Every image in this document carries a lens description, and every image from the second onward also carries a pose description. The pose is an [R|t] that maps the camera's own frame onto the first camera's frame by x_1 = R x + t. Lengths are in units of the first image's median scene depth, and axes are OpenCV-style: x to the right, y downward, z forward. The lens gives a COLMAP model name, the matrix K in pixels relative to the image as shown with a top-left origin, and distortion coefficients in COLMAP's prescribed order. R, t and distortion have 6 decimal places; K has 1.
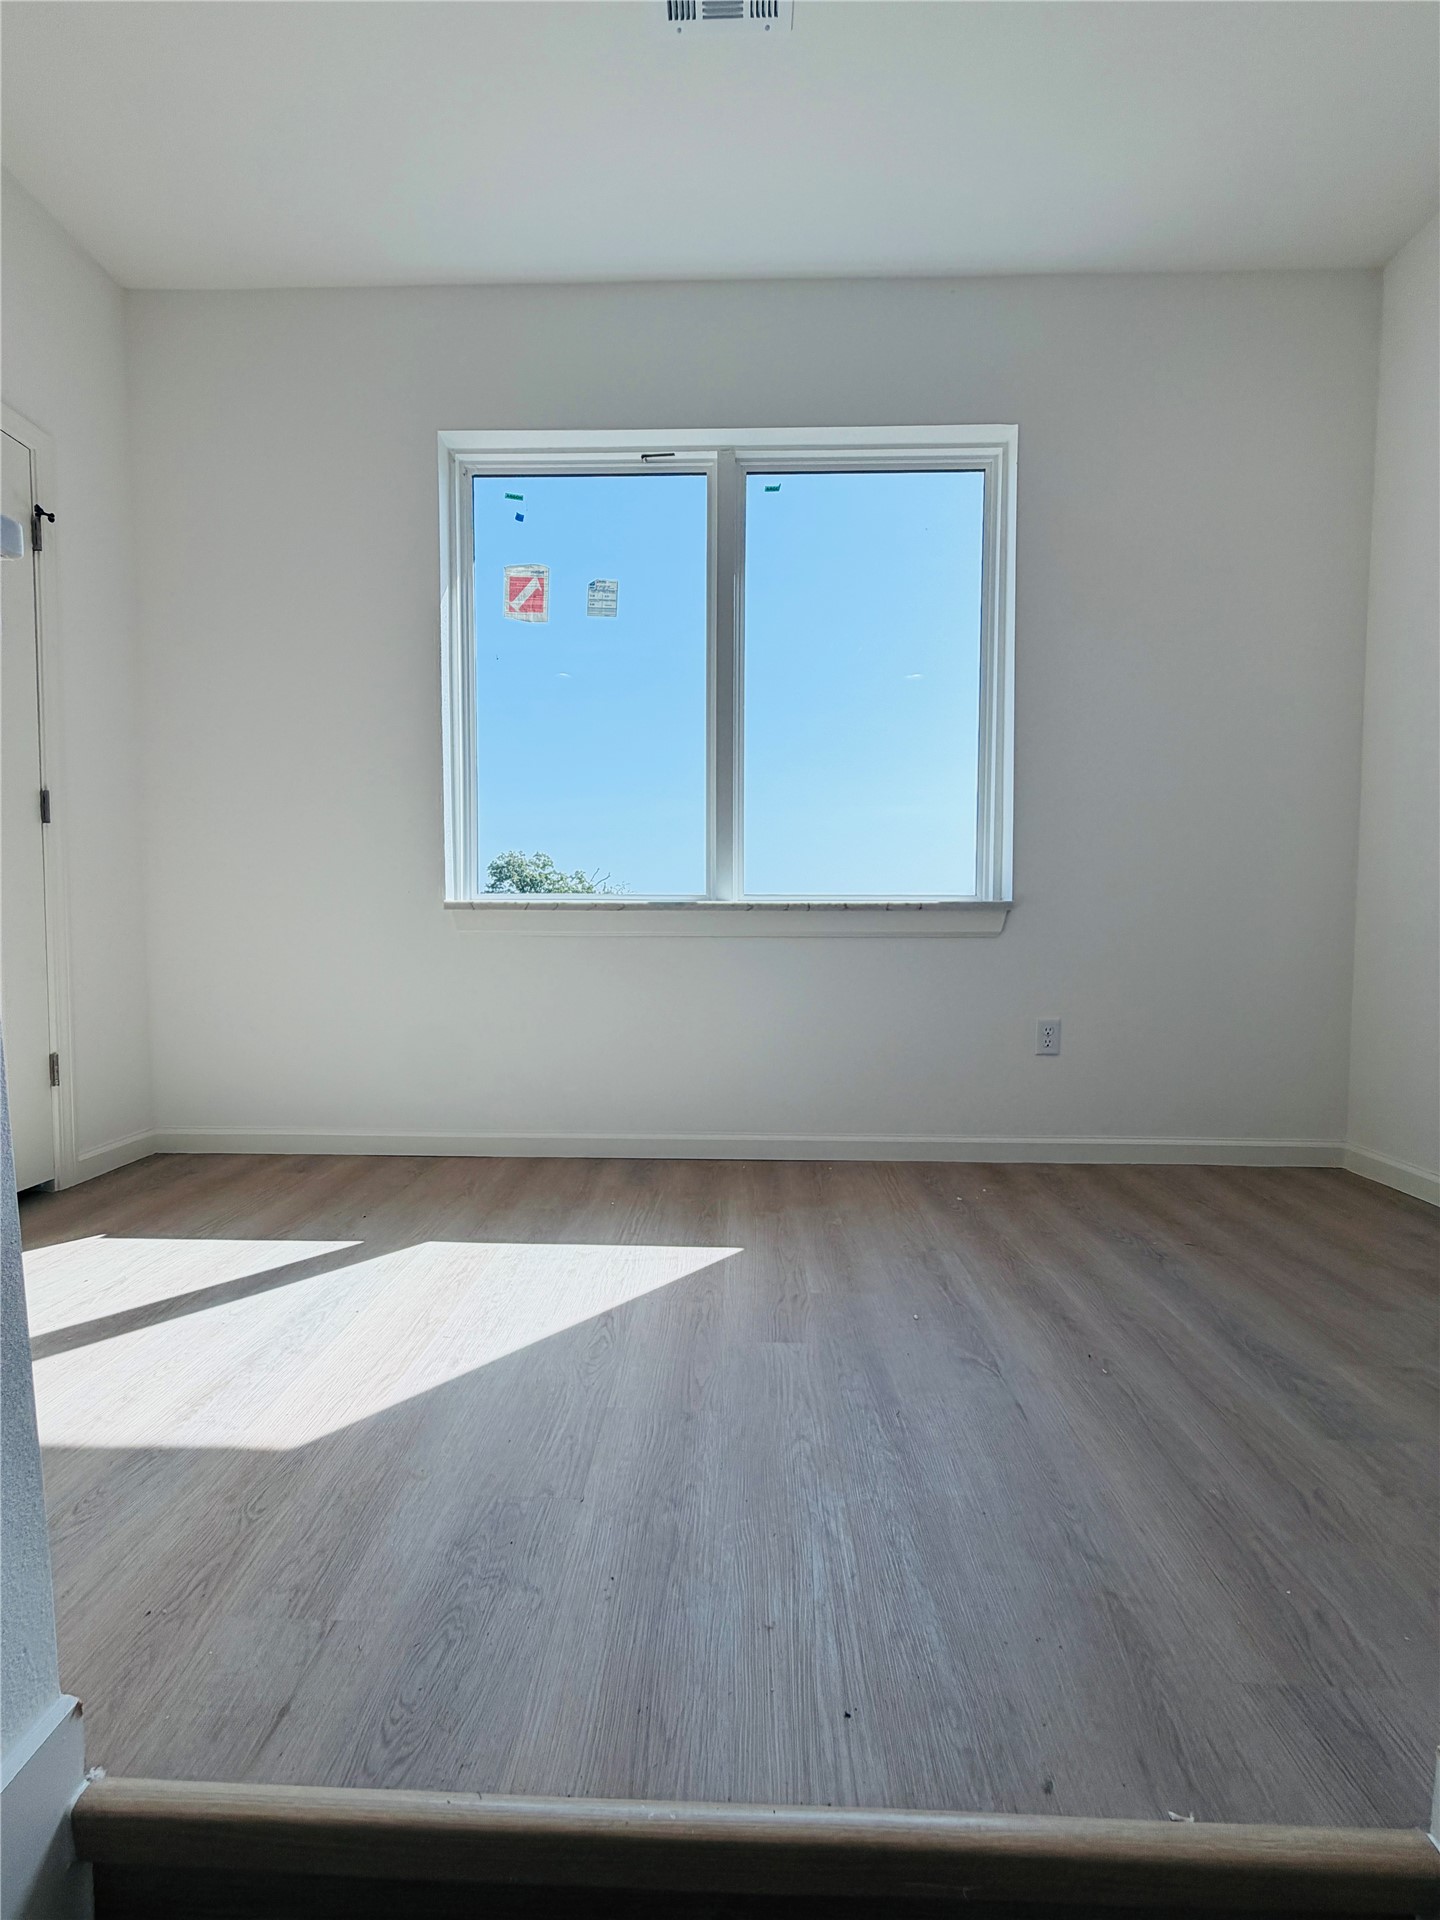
lens RADIAL K [[766.5, 0, 682.5], [0, 766.5, 962.5], [0, 0, 1]] dist [0.001081, -0.000249]
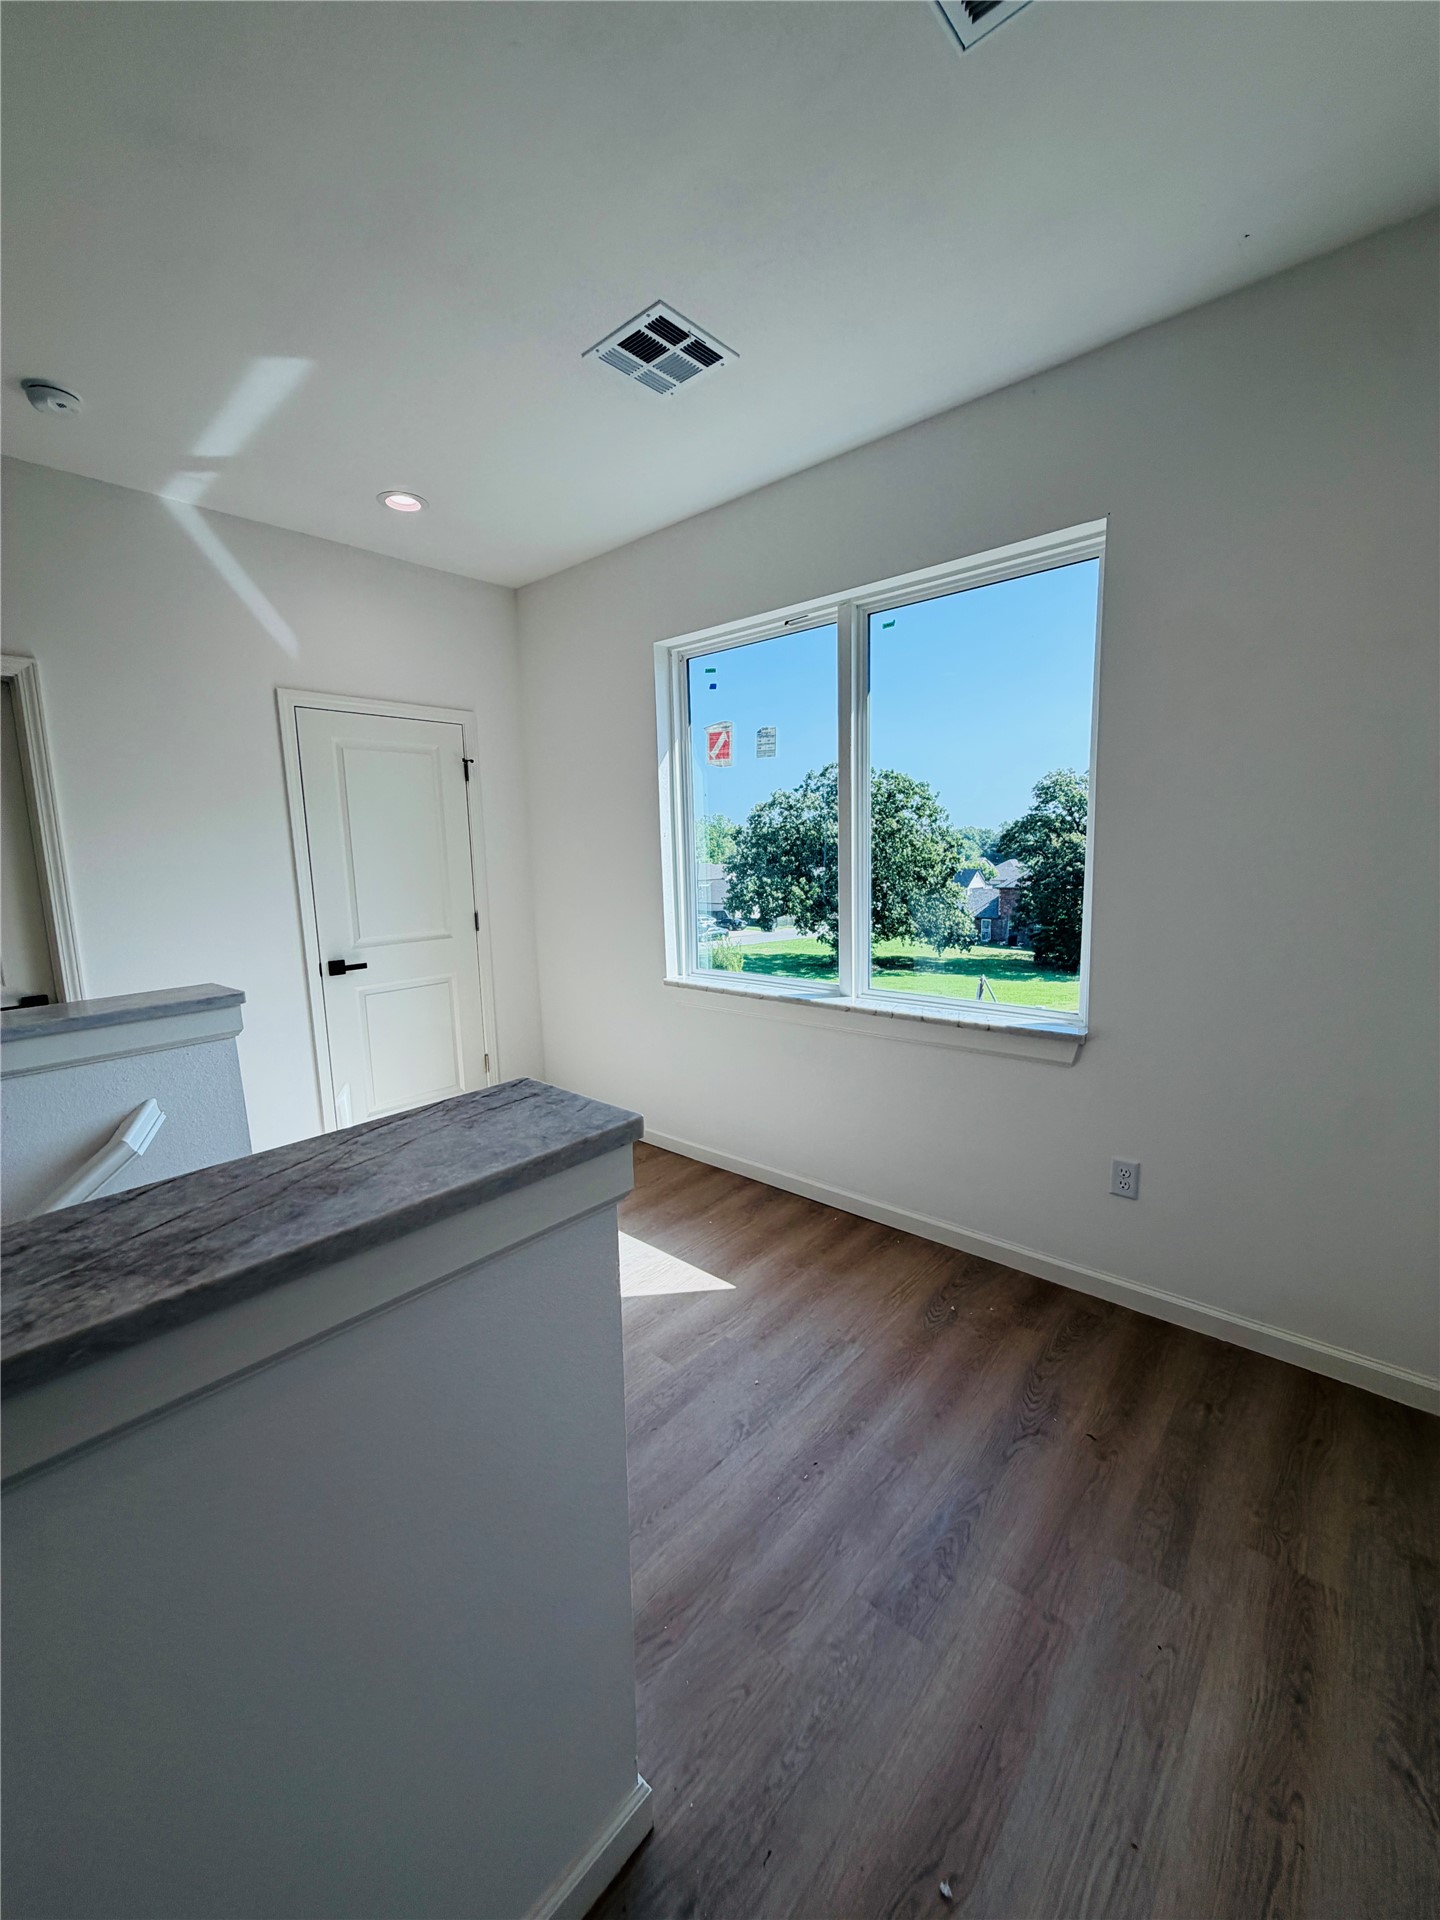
lens RADIAL K [[766.5, 0, 722.7], [0, 766.5, 947.9], [0, 0, 1]] dist [0.001081, -0.000249]
pose [[0.768991, 0.064713, -0.635976, 0.687214], [0.005270, 0.994187, 0.107535, -0.295022], [0.639238, -0.086045, 0.764180, -0.018939]]
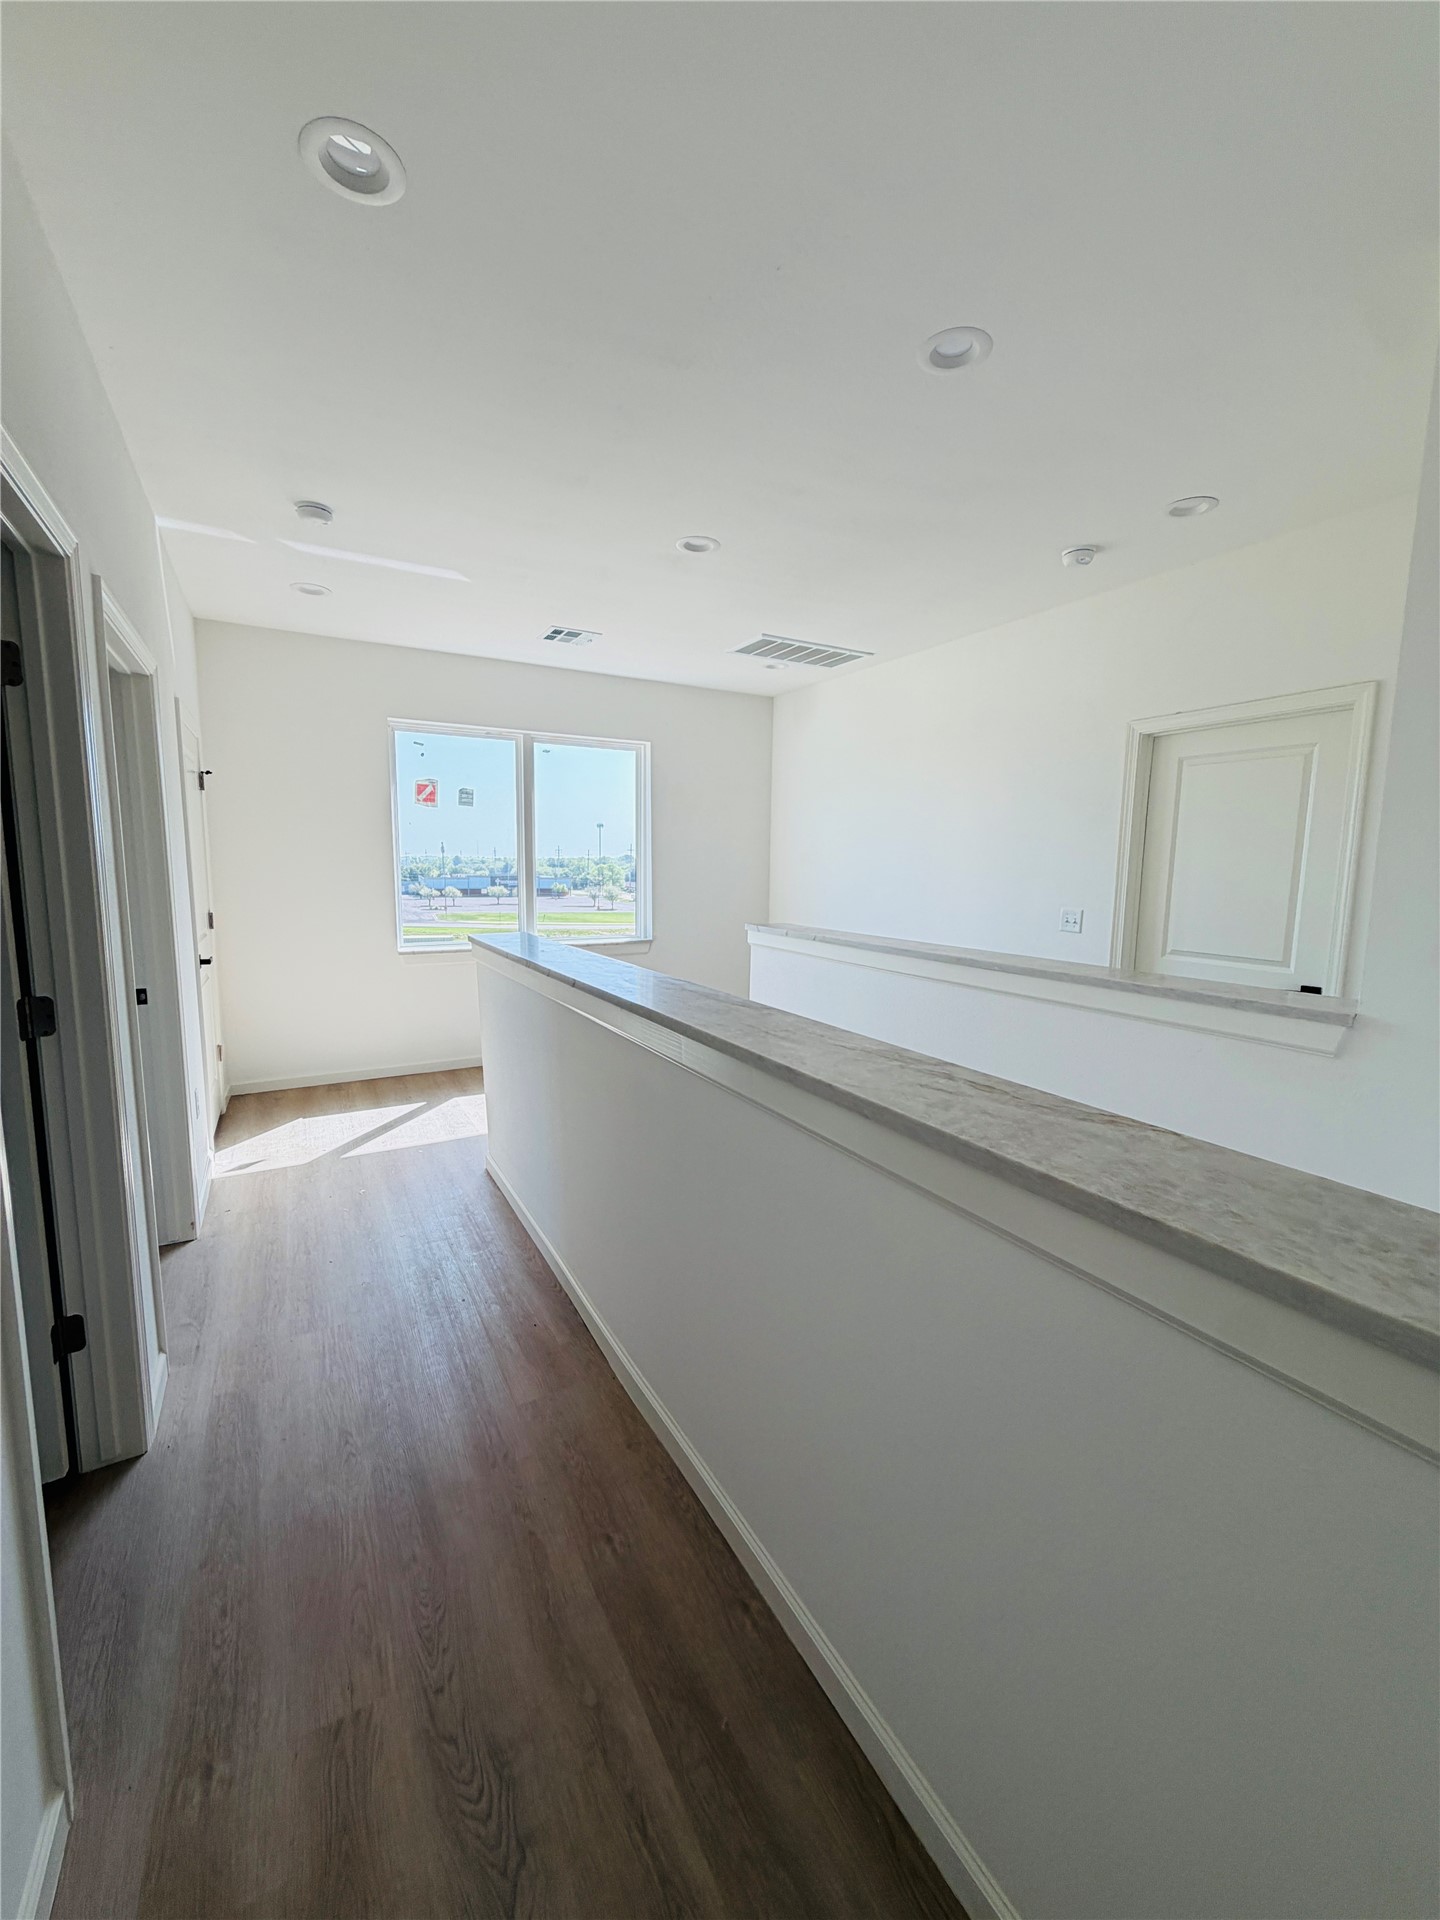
lens RADIAL K [[766.5, 0, 733.5], [0, 766.5, 963.0], [0, 0, 1]] dist [0.001081, -0.000249]
pose [[0.848037, -0.063855, 0.526076, -0.638330], [0.010177, 0.994493, 0.104306, -0.255792], [-0.529839, -0.083102, 0.844017, -1.204136]]
